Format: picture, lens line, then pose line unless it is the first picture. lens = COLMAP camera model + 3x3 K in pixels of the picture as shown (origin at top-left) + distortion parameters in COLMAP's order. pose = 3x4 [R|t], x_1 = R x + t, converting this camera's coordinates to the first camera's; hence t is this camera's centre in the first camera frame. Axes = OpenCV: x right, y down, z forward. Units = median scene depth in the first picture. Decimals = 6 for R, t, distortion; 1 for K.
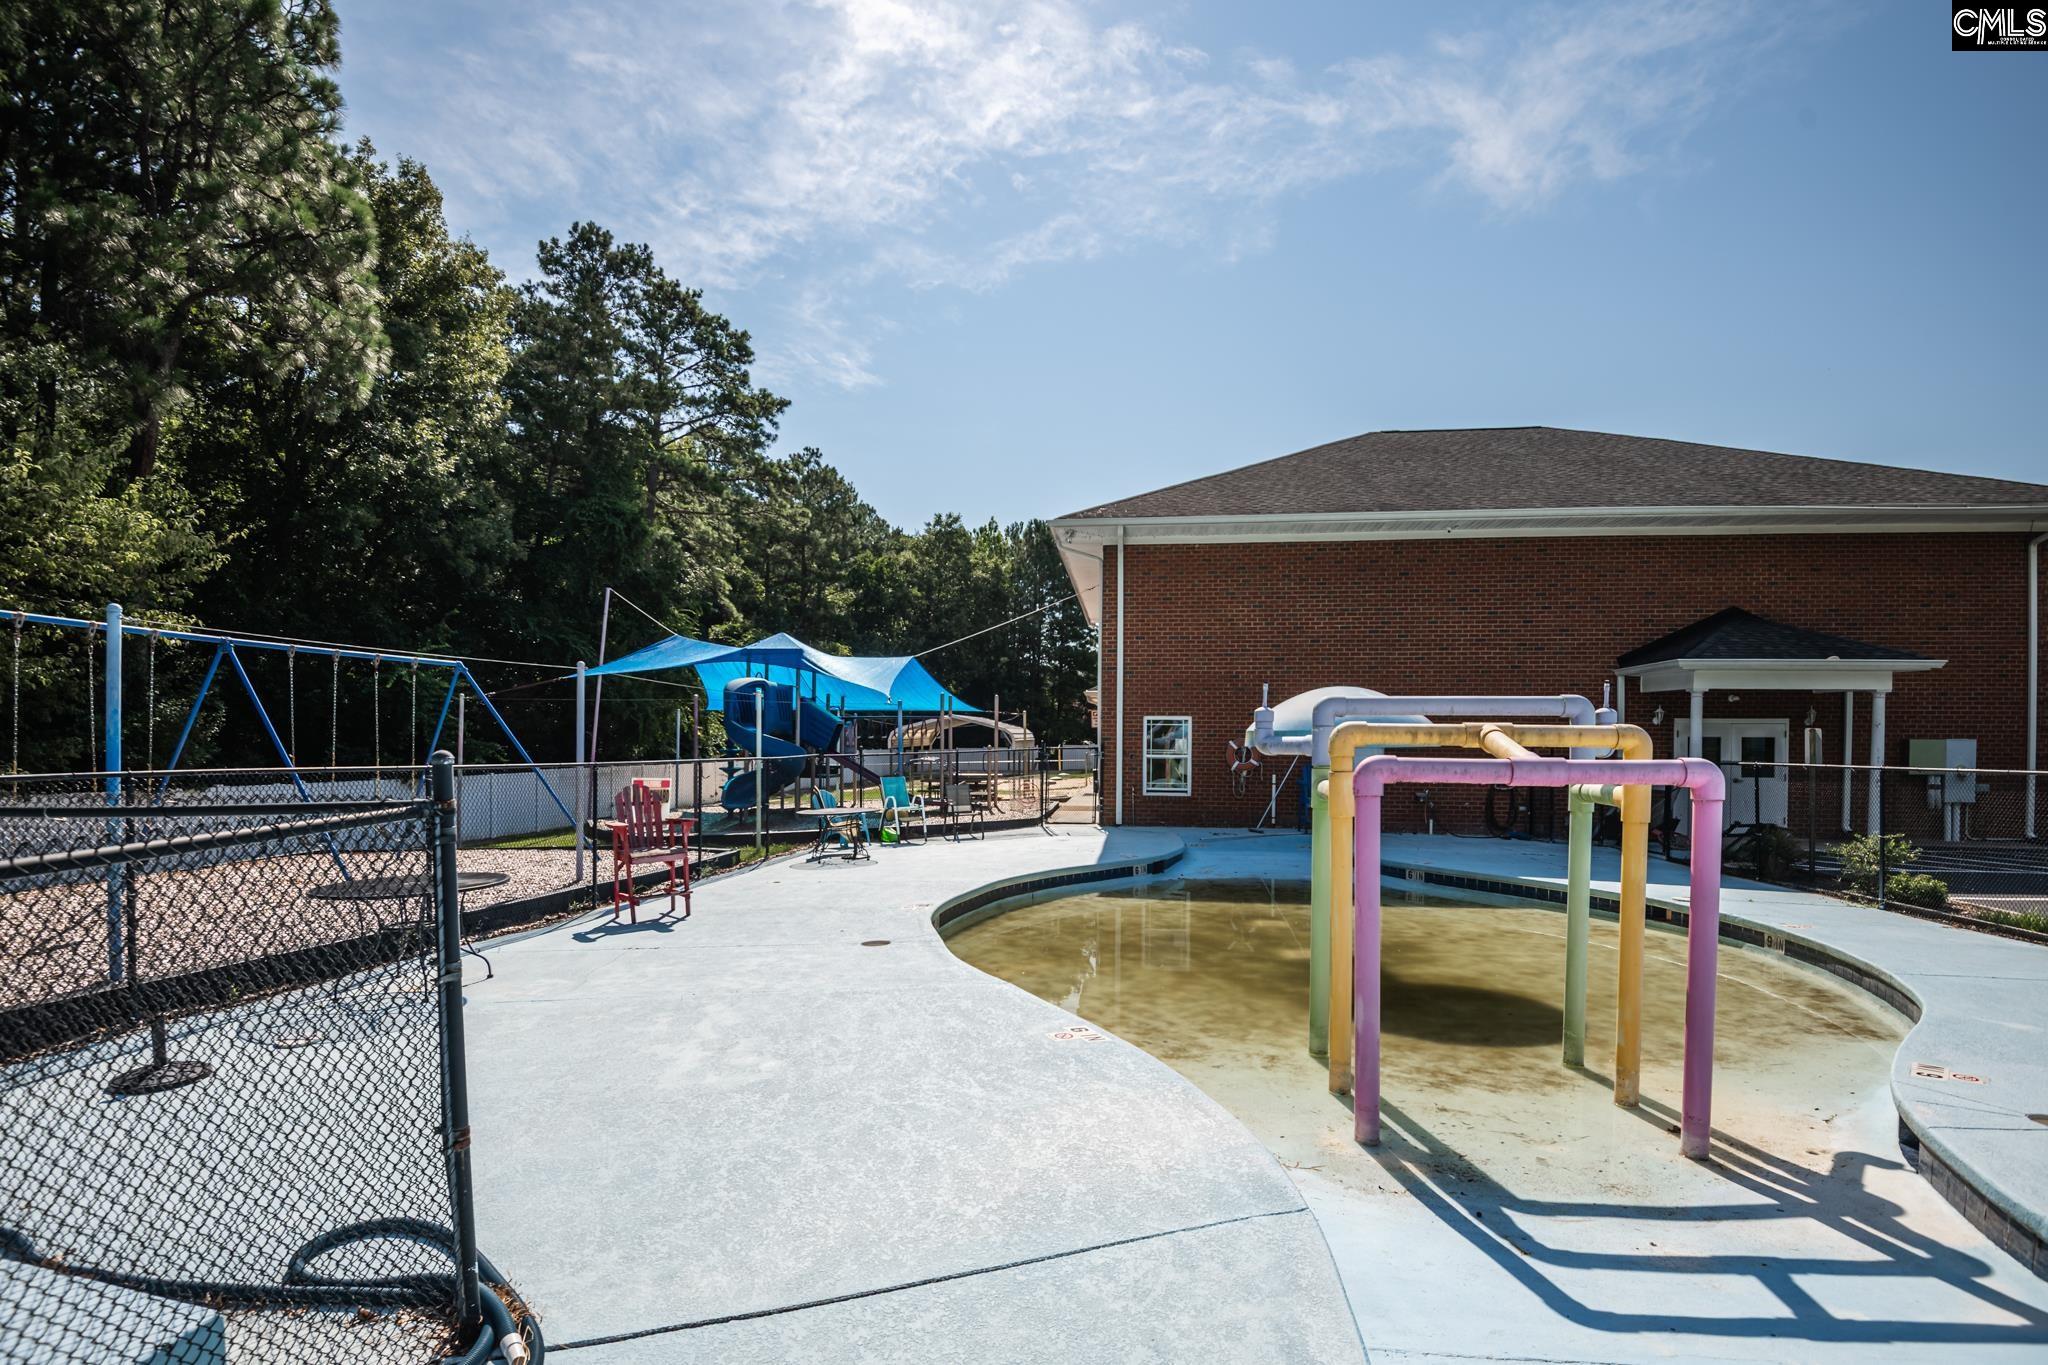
lens RADIAL K [[967.7, 0, 1006.3], [0, 967.7, 742.7], [0, 0, 1]] dist [-0.004271, -0.022004]
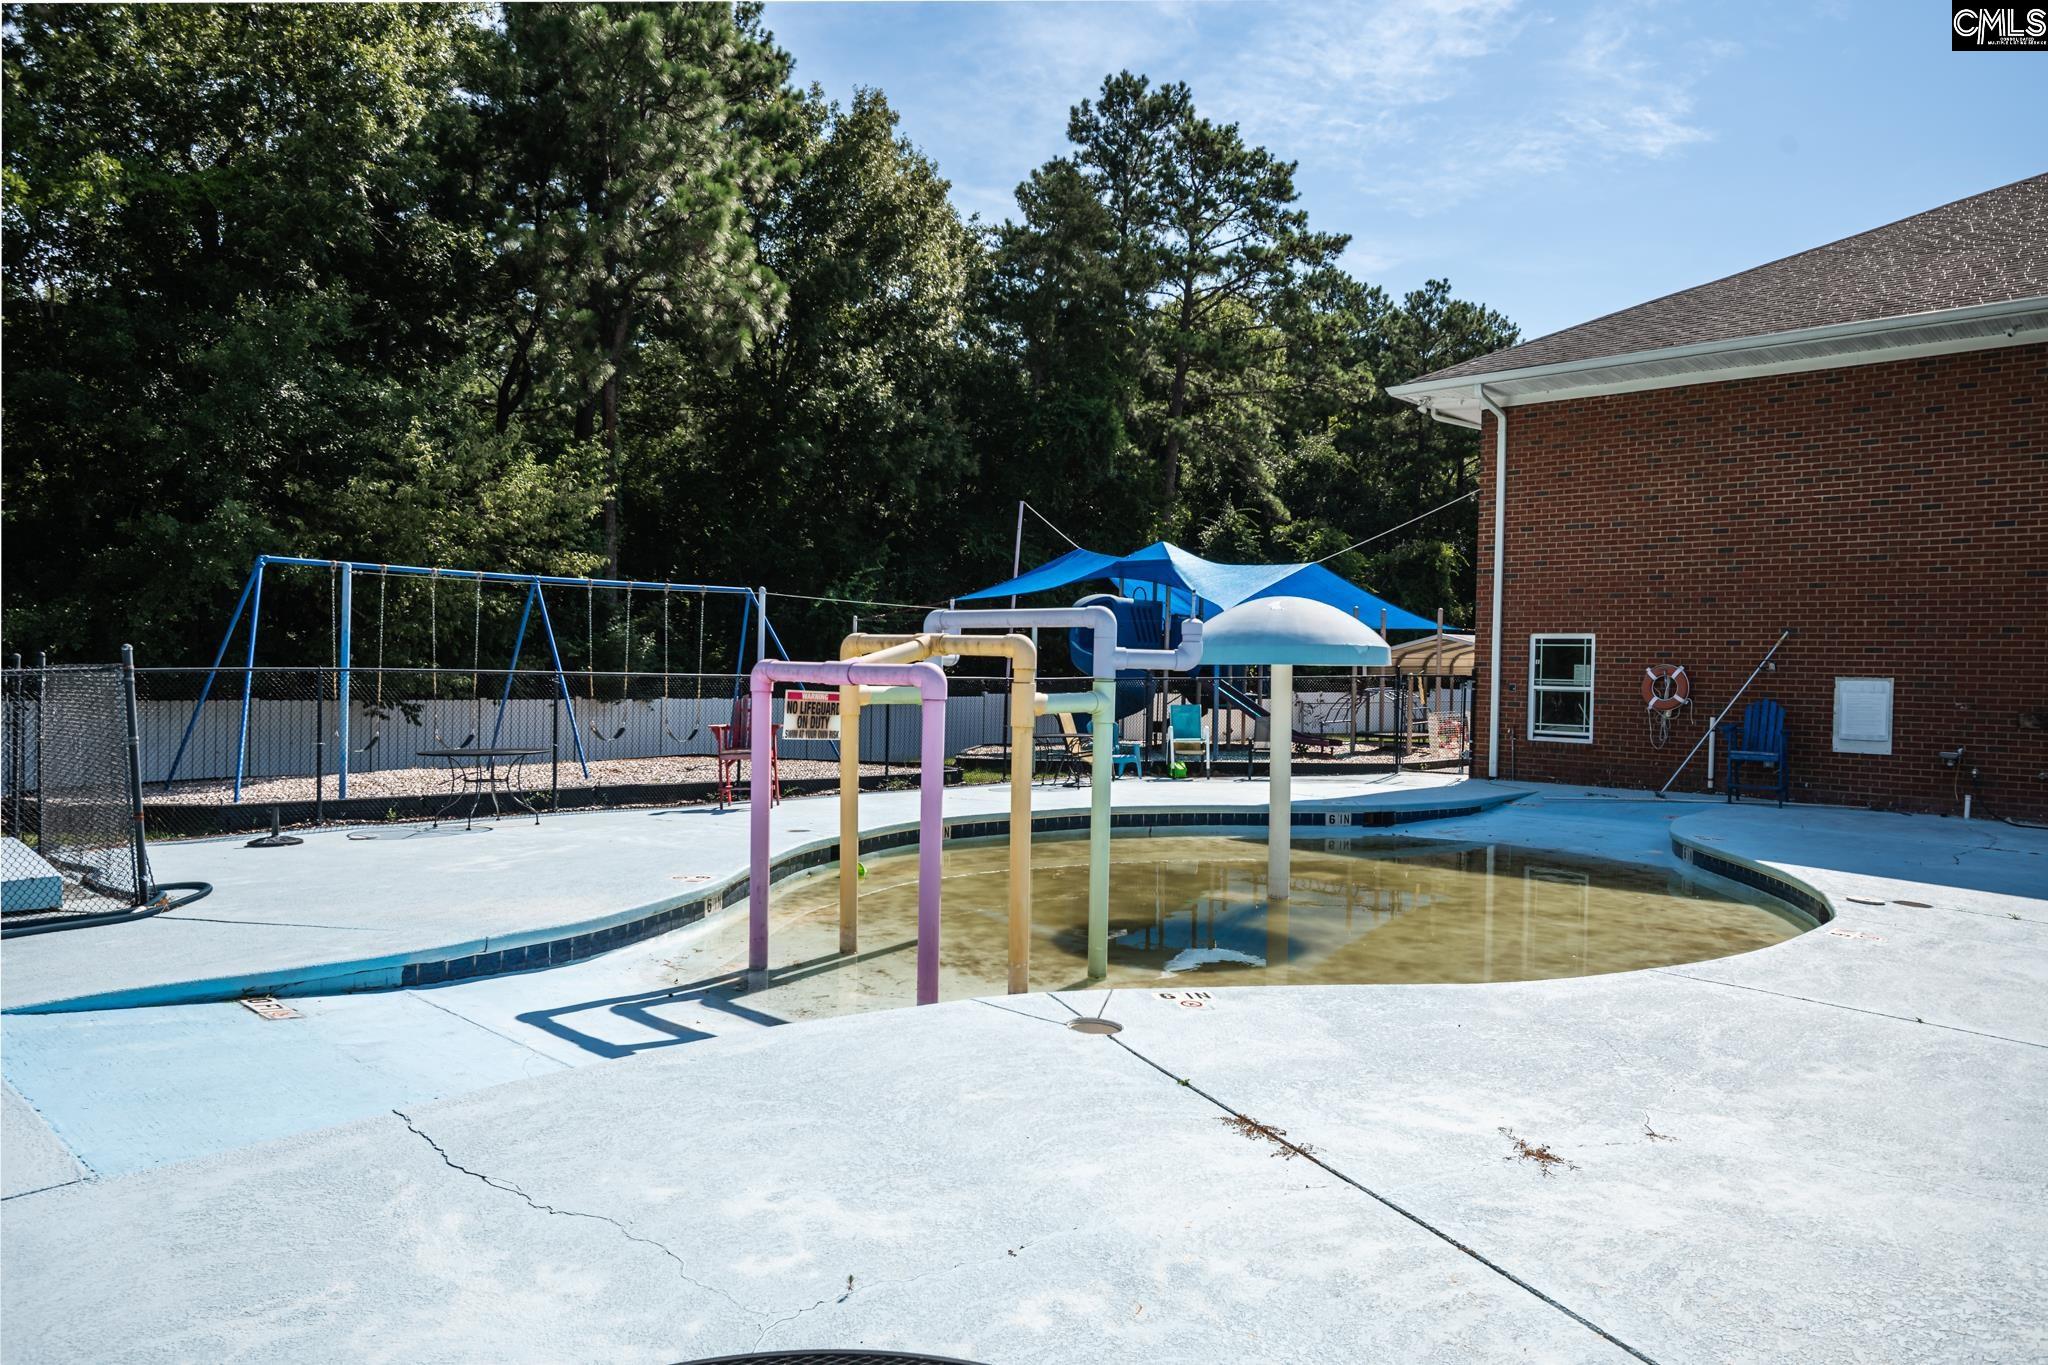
lens RADIAL K [[1302.2, 0, 1024.0], [0, 1302.2, 682.5], [0, 0, 1]] dist [-0.013364, -0.004046]
pose [[0.821787, 0.013810, -0.569627, 0.323771], [-0.010730, 0.999904, 0.008763, 0.004314], [0.569694, -0.001089, 0.821856, -0.037302]]
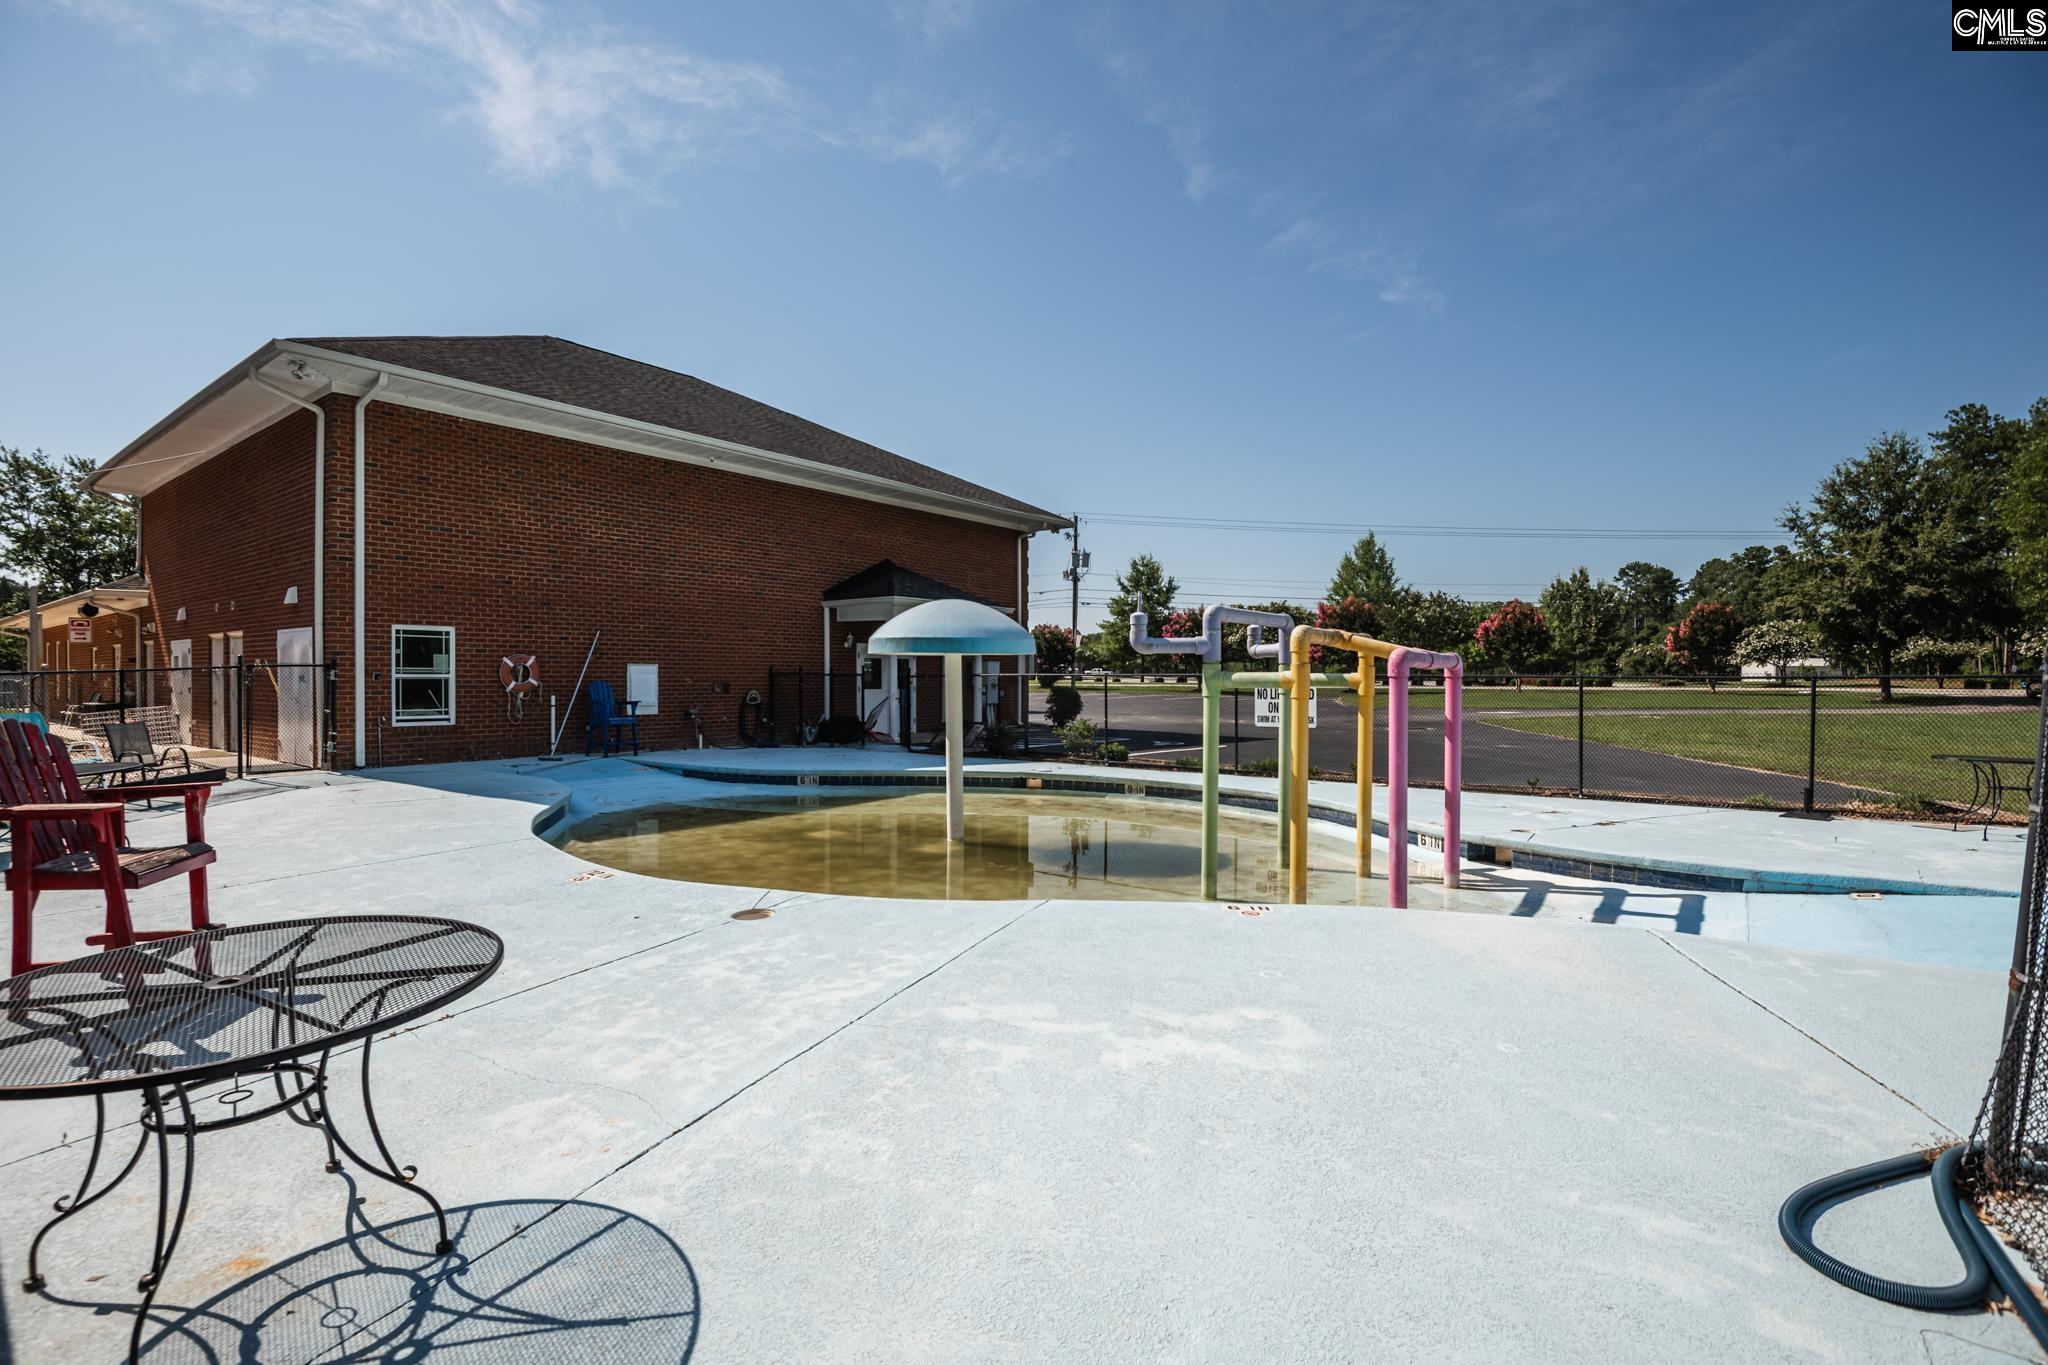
lens RADIAL K [[893.5, 0, 1024.0], [0, 893.5, 682.5], [0, 0, 1]] dist [-0.079921, 0.012986]
pose [[0.466918, -0.014258, 0.884186, -0.188753], [0.003197, 0.999891, 0.014436, 0.008725], [-0.884295, -0.003913, 0.466912, 0.192356]]
